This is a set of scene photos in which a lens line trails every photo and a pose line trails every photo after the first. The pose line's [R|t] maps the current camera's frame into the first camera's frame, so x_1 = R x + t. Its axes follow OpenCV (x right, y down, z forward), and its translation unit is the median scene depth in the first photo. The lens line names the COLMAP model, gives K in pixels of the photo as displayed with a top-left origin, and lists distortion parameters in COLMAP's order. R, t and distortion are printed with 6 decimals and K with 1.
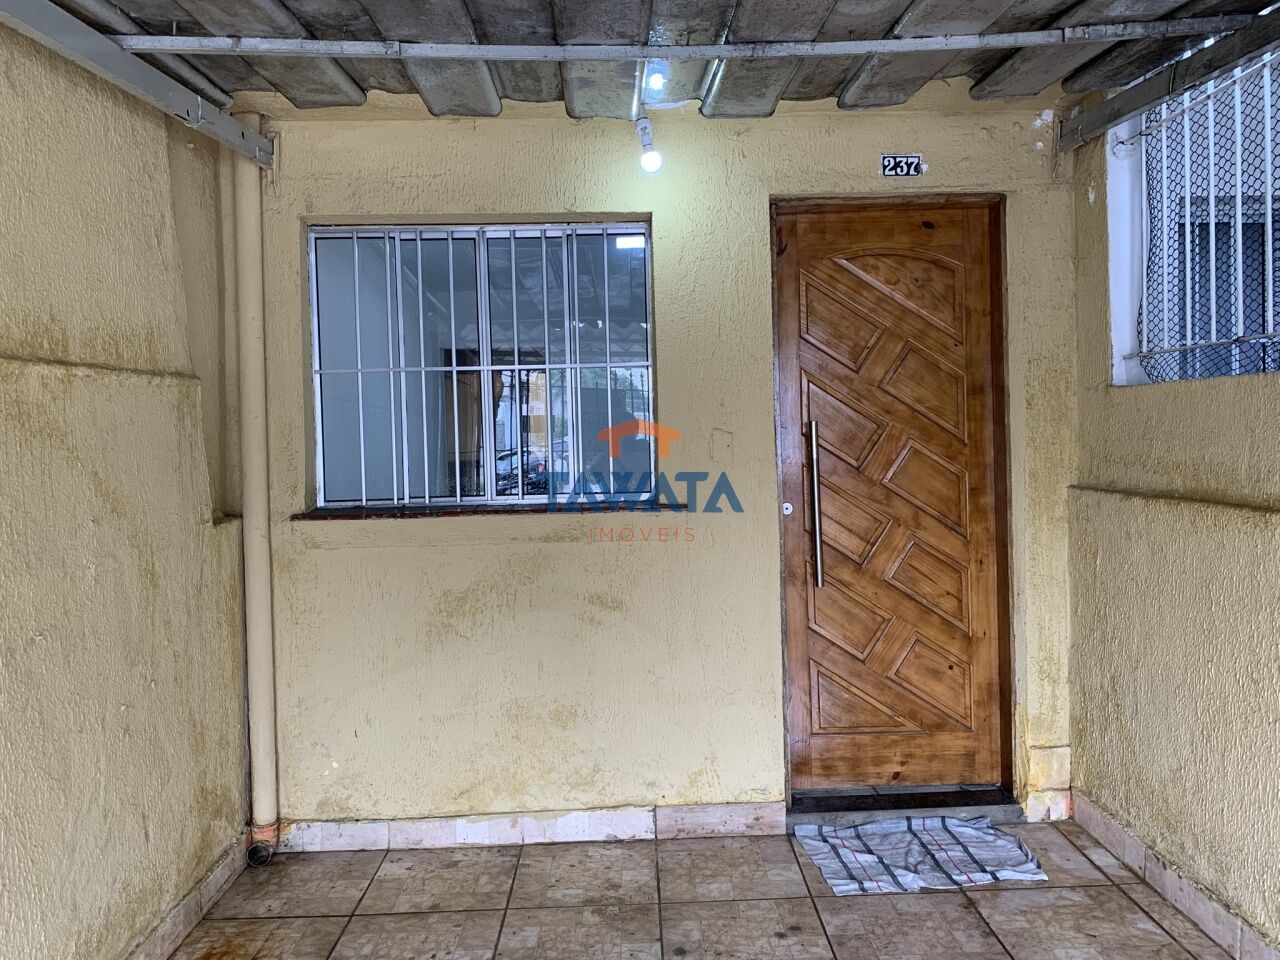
lens RADIAL K [[979.4, 0, 639.7], [0, 979.4, 469.7], [0, 0, 1]] dist [0.030952, -0.039744]
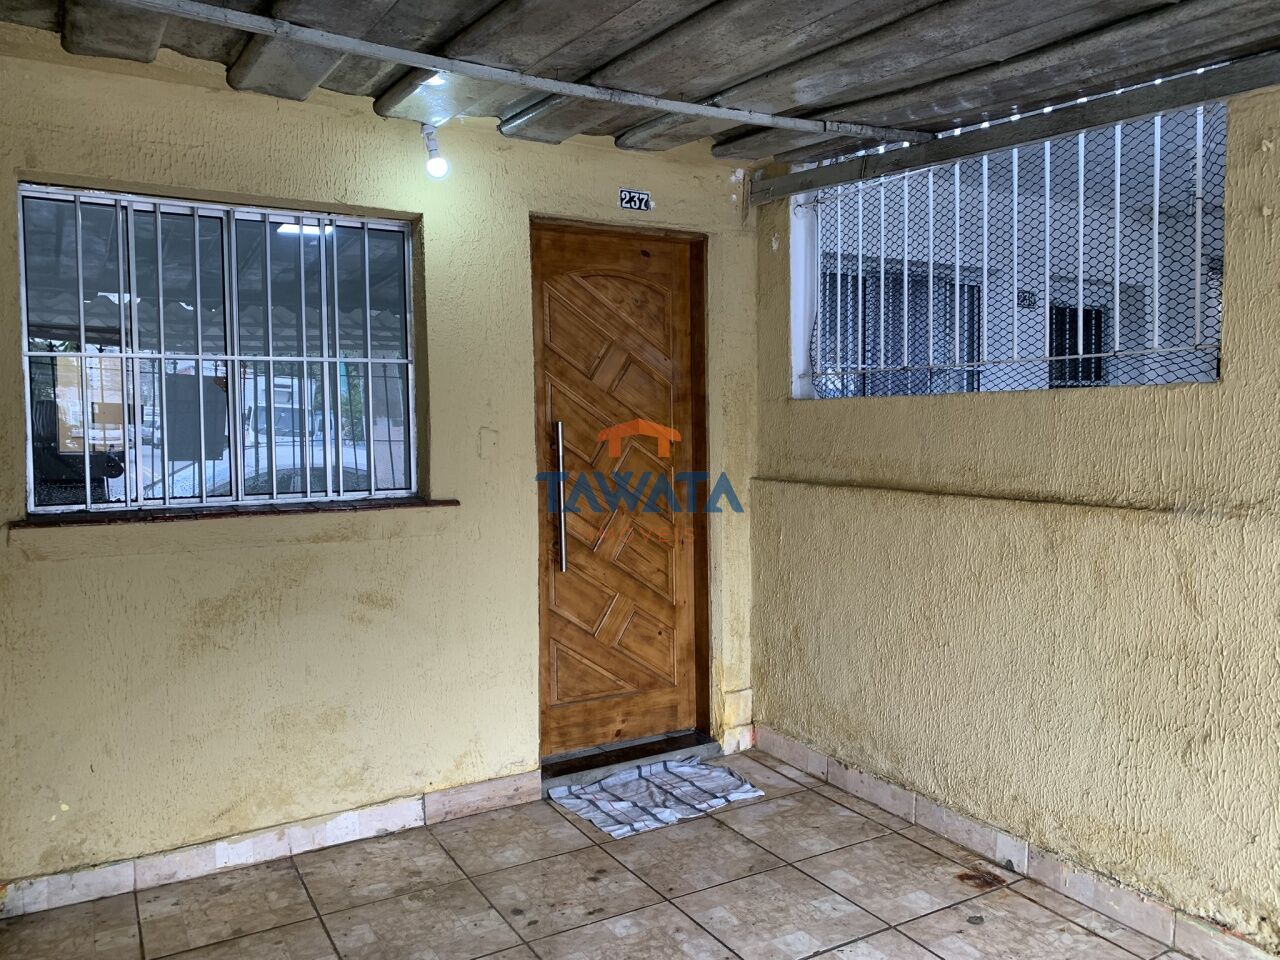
lens RADIAL K [[979.4, 0, 630.5], [0, 979.4, 475.9], [0, 0, 1]] dist [0.030952, -0.039744]
pose [[0.876044, -0.010296, 0.482121, -0.289253], [0.004284, 0.999899, 0.013571, -0.003373], [-0.482212, -0.009823, 0.875999, -0.002636]]
